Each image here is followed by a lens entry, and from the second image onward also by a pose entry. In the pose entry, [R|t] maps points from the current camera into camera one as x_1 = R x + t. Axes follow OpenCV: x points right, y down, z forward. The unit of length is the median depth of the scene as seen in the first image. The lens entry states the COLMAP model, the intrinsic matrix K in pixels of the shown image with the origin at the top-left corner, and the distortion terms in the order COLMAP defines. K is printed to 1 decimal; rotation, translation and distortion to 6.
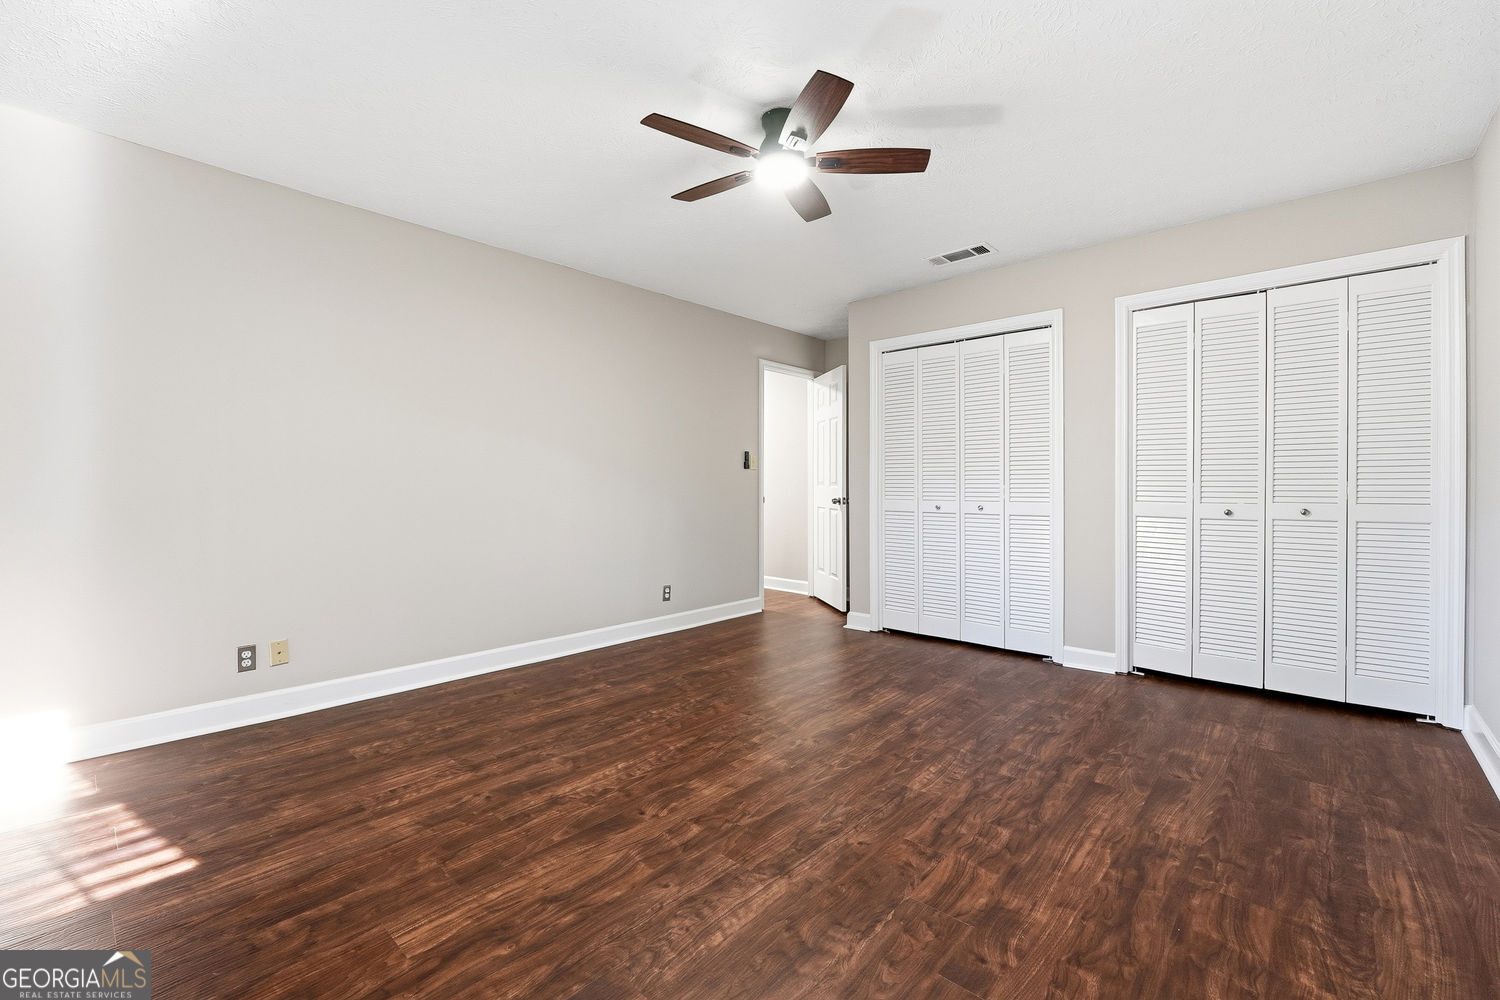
lens RADIAL K [[632.4, 0, 752.5], [0, 632.4, 484.4], [0, 0, 1]] dist [-0.019560, 0.005430]
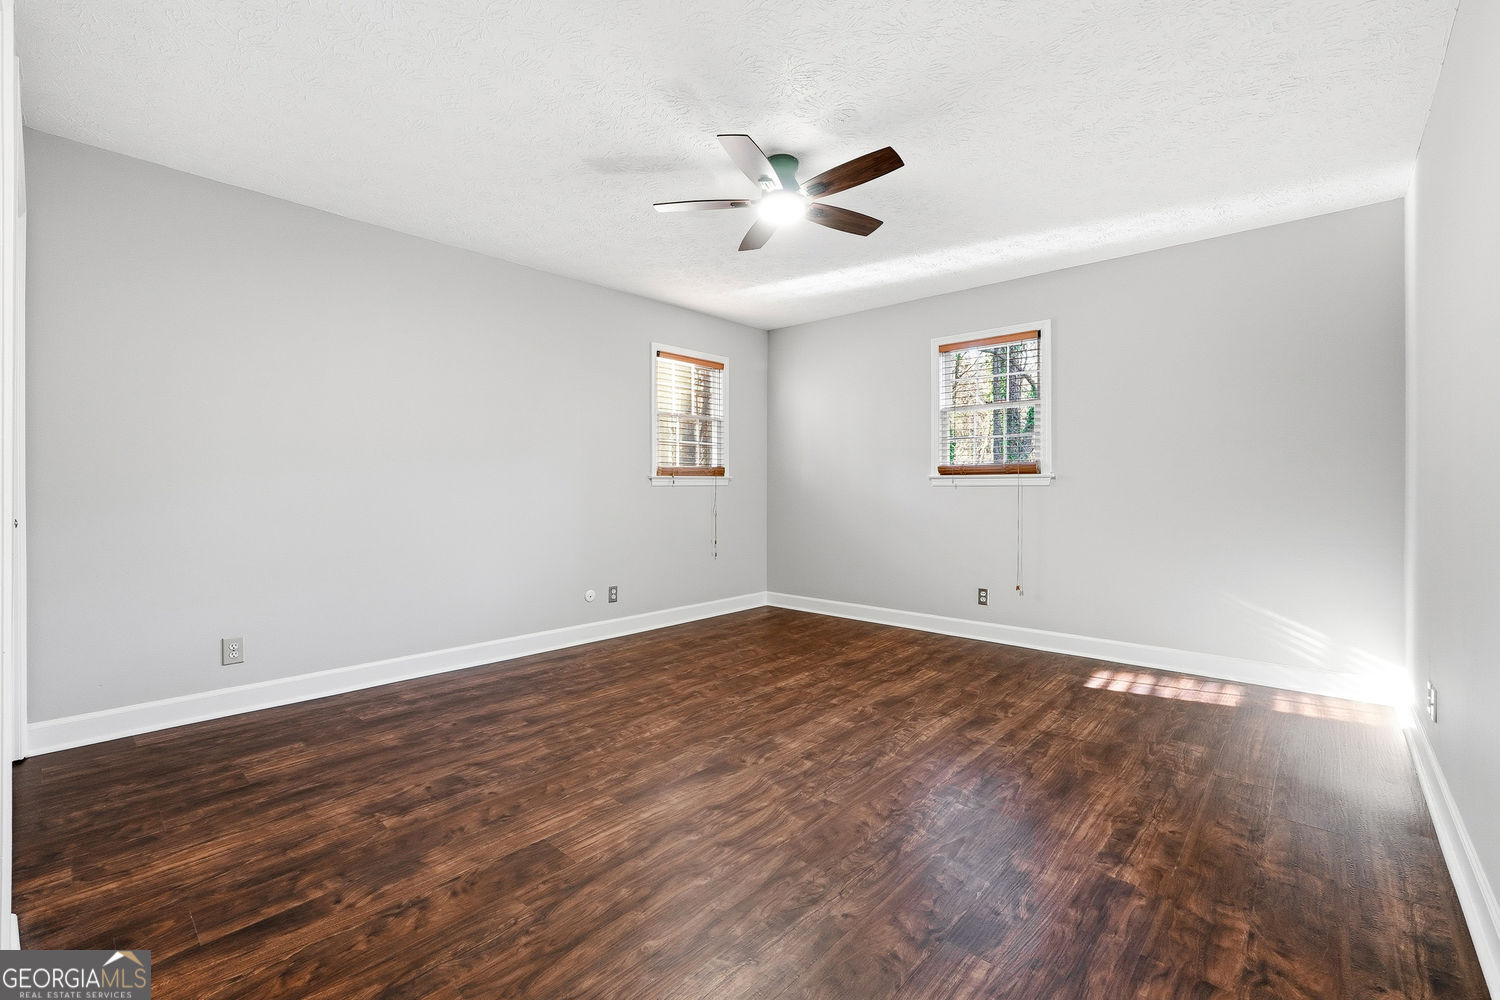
lens RADIAL K [[632.4, 0, 752.5], [0, 632.4, 484.4], [0, 0, 1]] dist [-0.019560, 0.005430]
pose [[-0.999995, -0.002529, -0.002133, 0.109886], [-0.002526, 0.999996, -0.001386, 0.000619], [0.002136, -0.001381, -0.999997, 2.378277]]
